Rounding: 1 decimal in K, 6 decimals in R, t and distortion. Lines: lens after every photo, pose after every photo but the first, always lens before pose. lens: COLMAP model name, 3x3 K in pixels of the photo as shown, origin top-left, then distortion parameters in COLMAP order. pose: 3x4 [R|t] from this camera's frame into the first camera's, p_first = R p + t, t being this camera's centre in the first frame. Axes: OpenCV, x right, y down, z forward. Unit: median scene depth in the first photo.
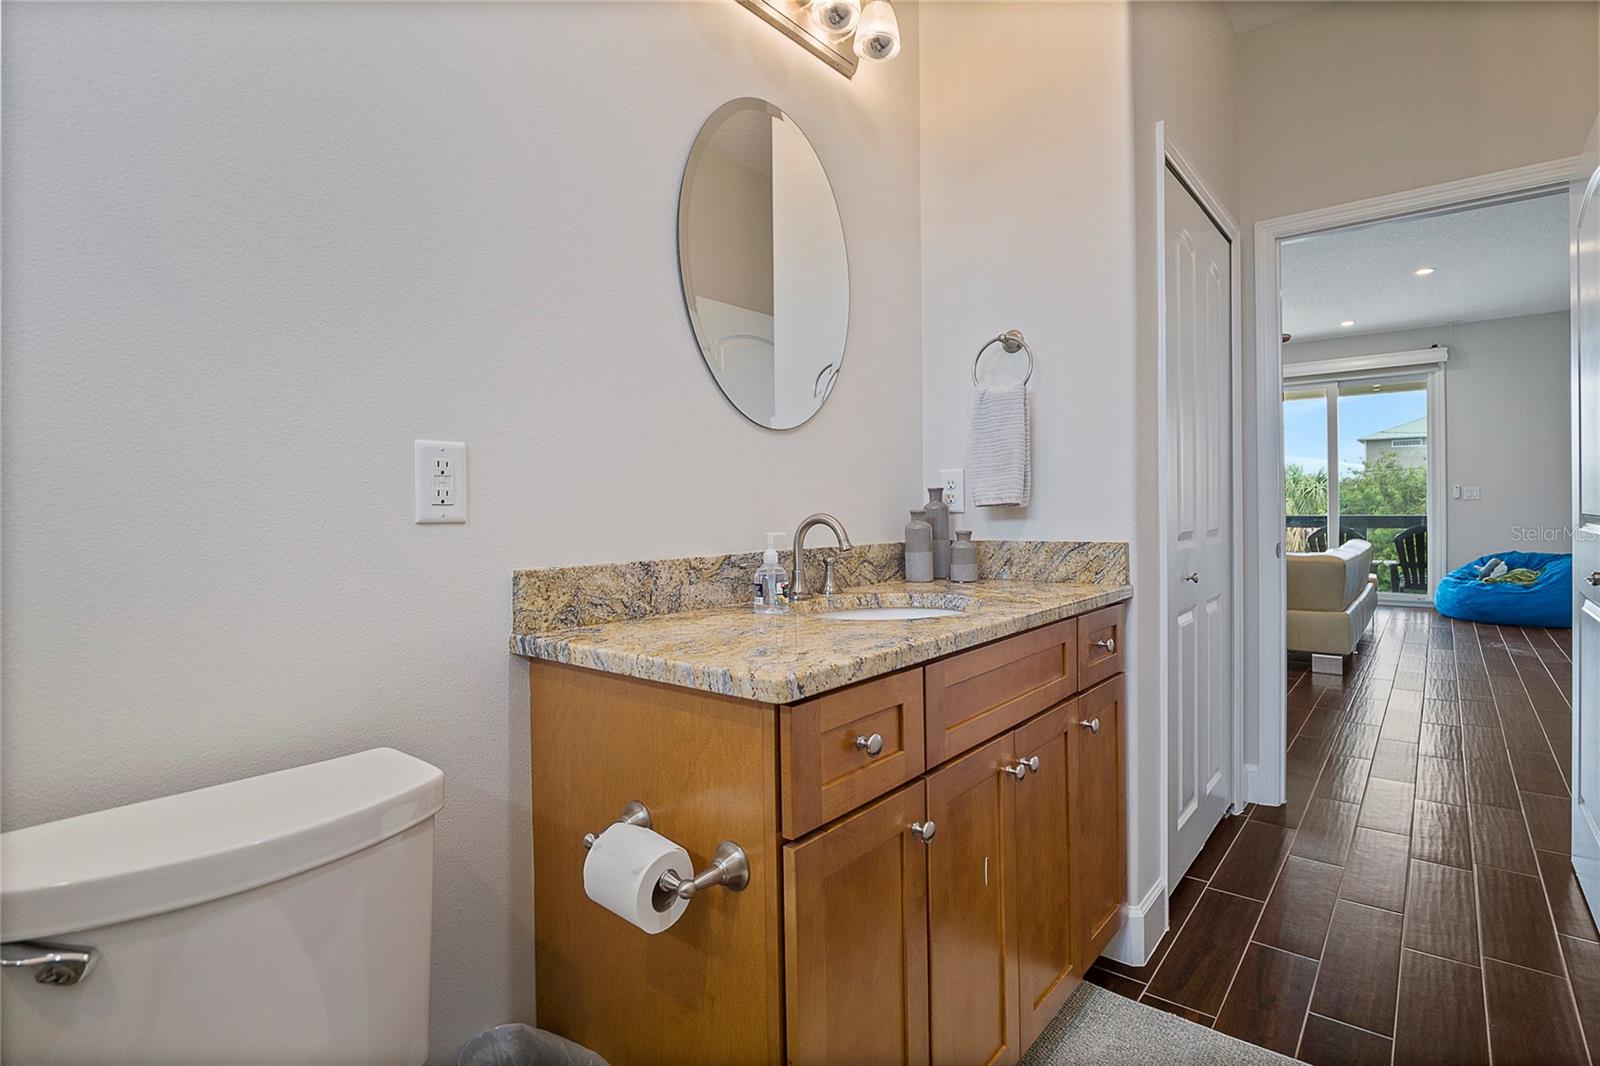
lens RADIAL K [[793.8, 0, 800.3], [0, 793.8, 510.6], [0, 0, 1]] dist [-0.000626, -0.001809]
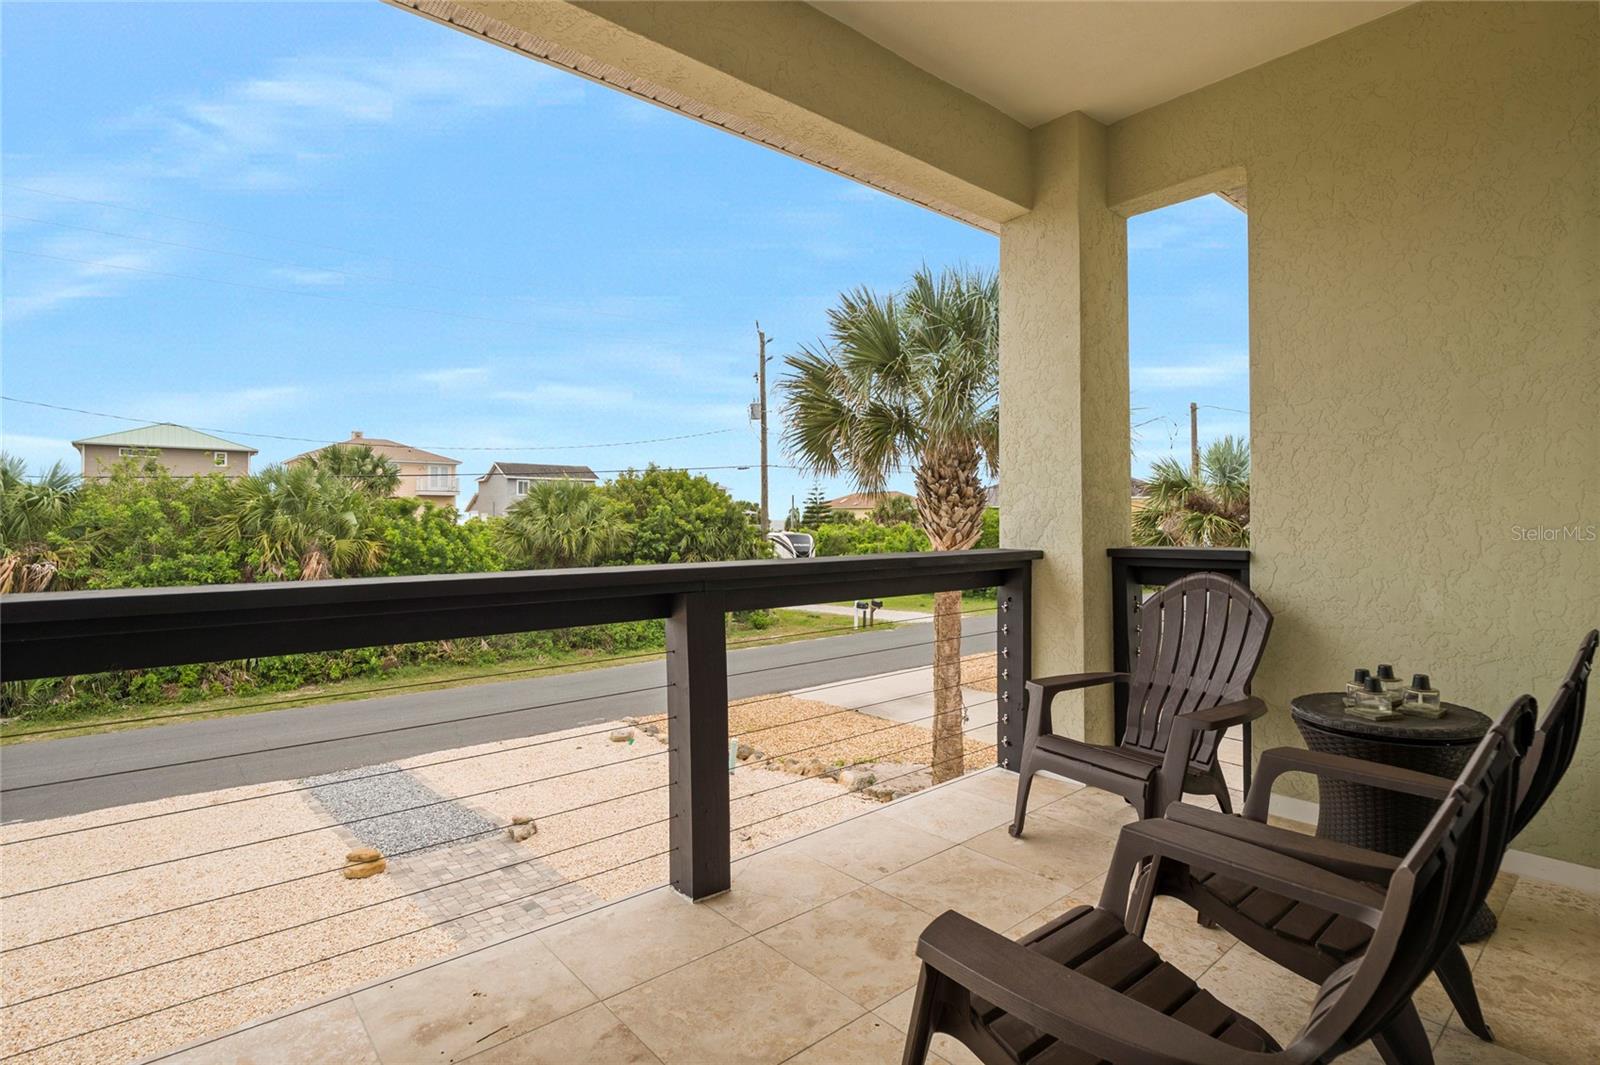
lens RADIAL K [[778.6, 0, 801.2], [0, 778.6, 512.4], [0, 0, 1]] dist [-0.018156, -0.000946]
pose [[0.171081, 0.019790, 0.985058, 0.604272], [0.007013, 0.999748, -0.021303, -0.006110], [-0.985232, 0.010553, 0.170899, 1.177941]]
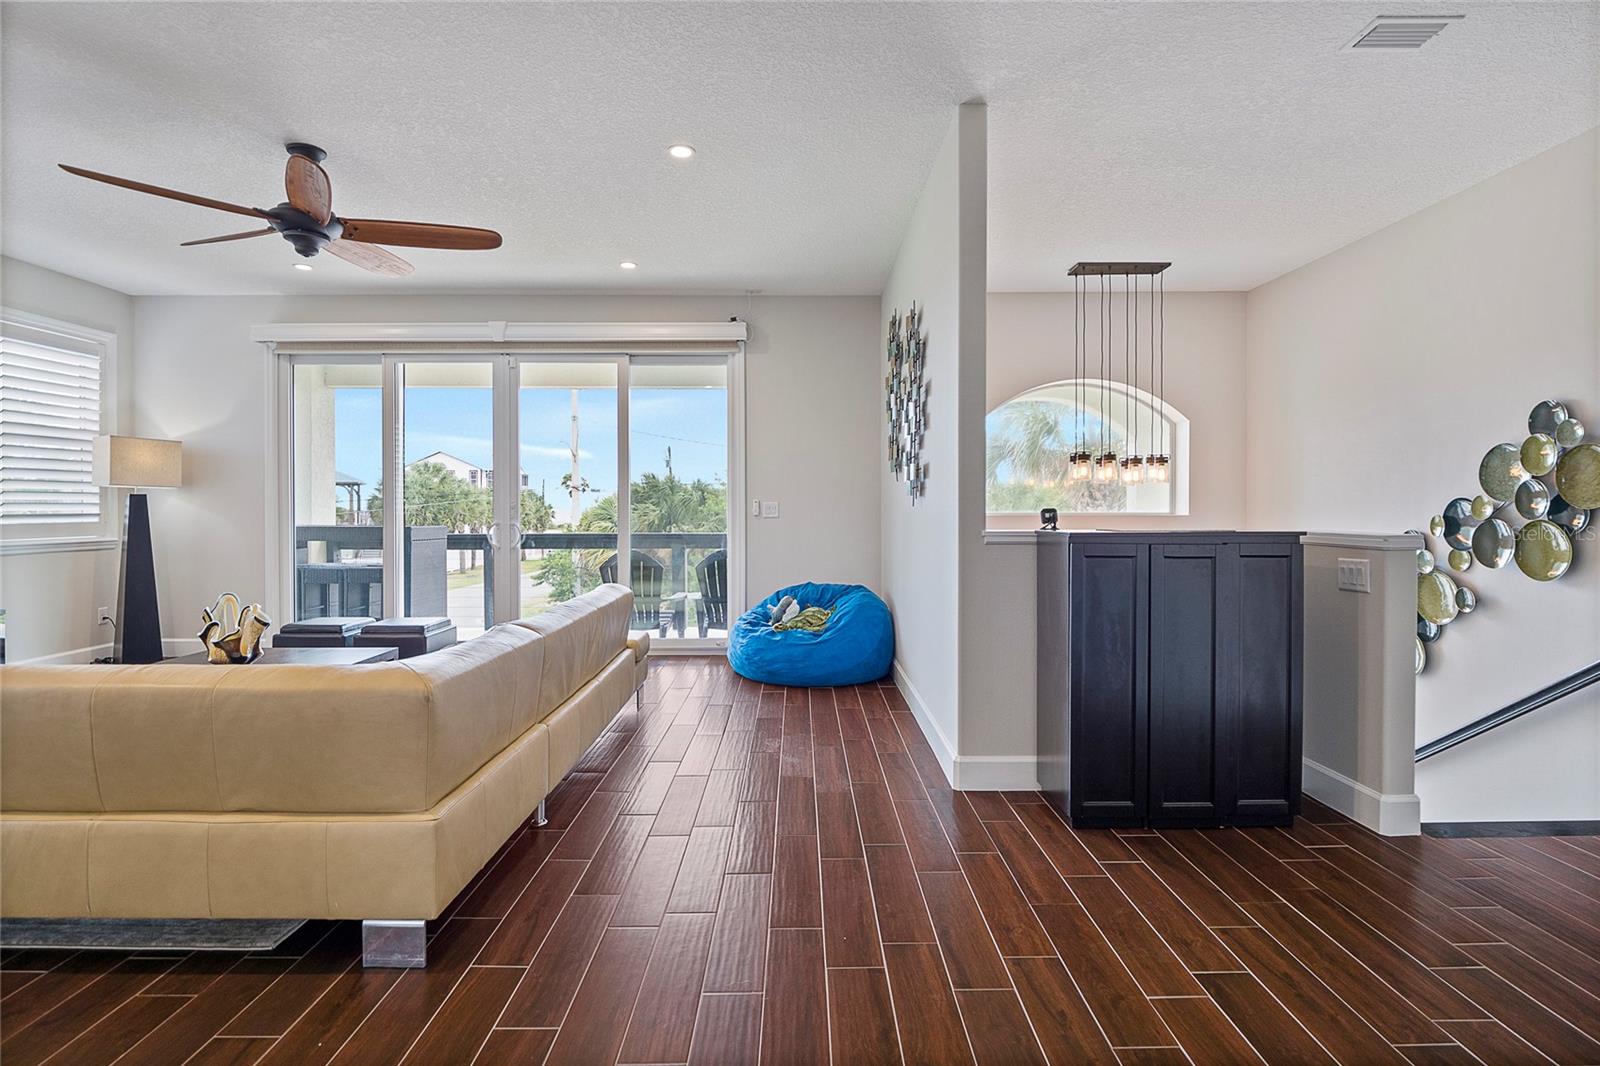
lens RADIAL K [[793.8, 0, 800.3], [0, 793.8, 510.6], [0, 0, 1]] dist [-0.000626, -0.001809]
pose [[0.777336, 0.007026, 0.629046, 0.358965], [-0.002759, 0.999966, -0.007760, -0.014320], [-0.629079, 0.004297, 0.777329, 0.352021]]
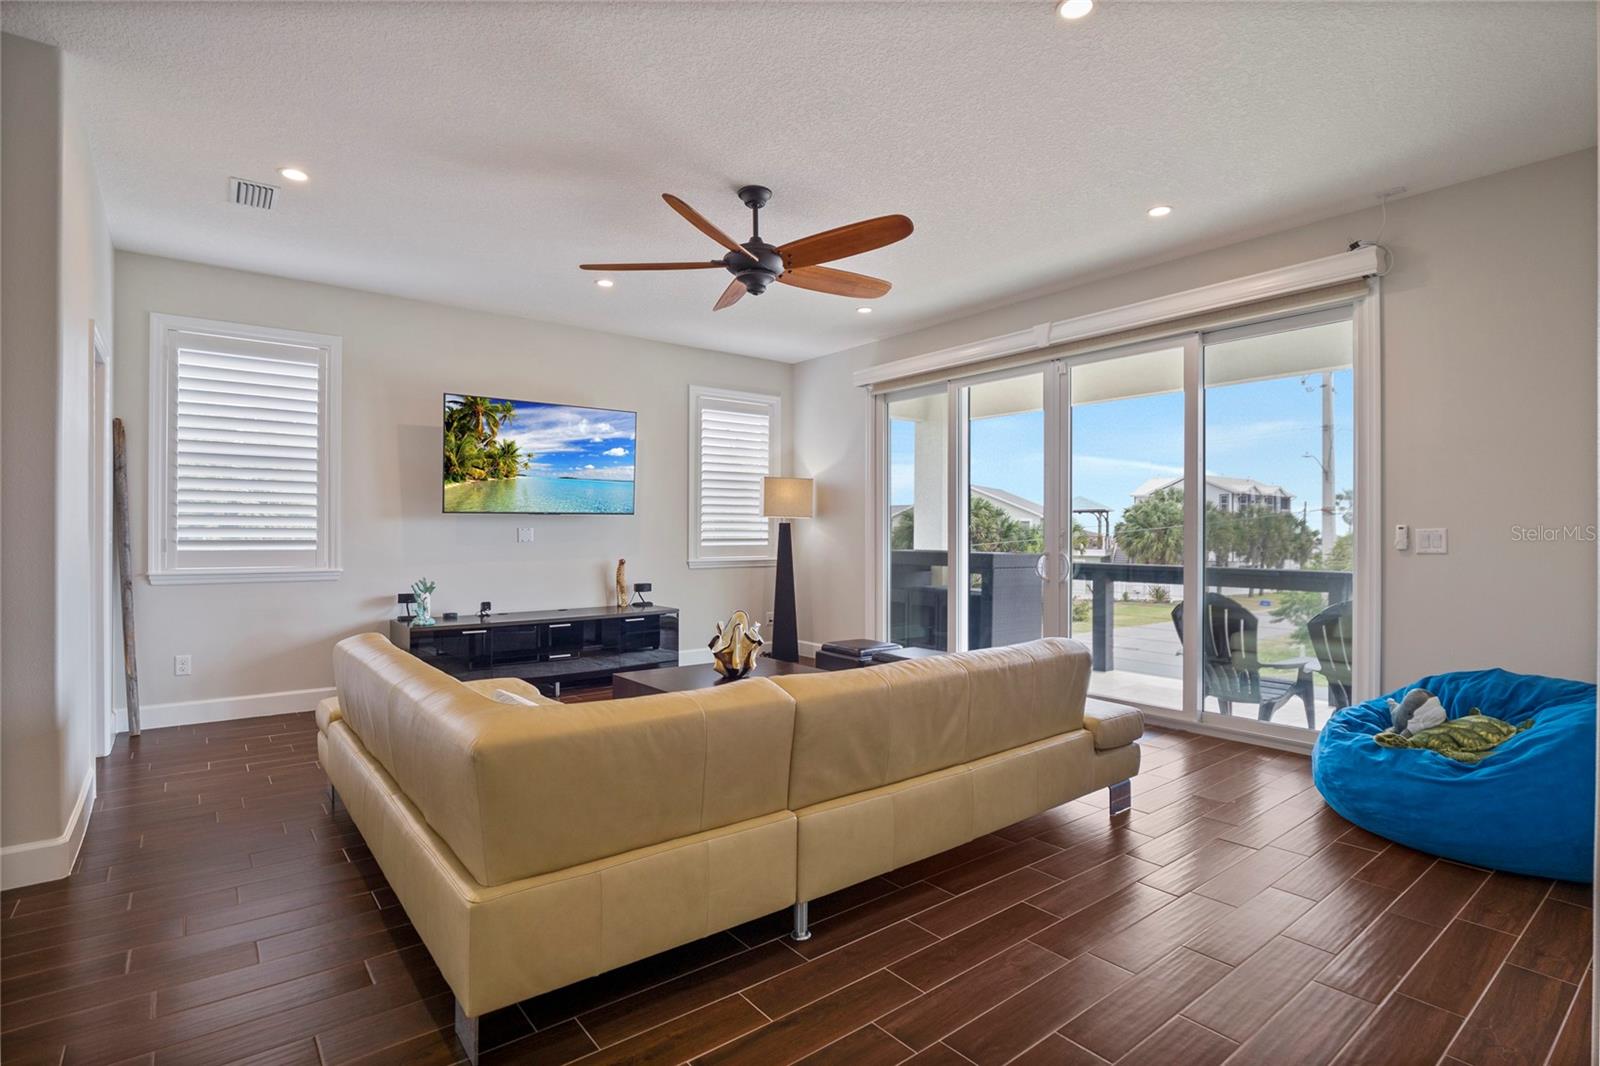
lens RADIAL K [[785.3, 0, 800.0], [0, 785.3, 533.0], [0, 0, 1]] dist [-0.002880, -0.000938]
pose [[0.974400, 0.012312, -0.224482, 0.563390], [-0.013518, 0.999901, -0.003837, -0.018848], [0.224413, 0.006773, 0.974471, 0.434000]]
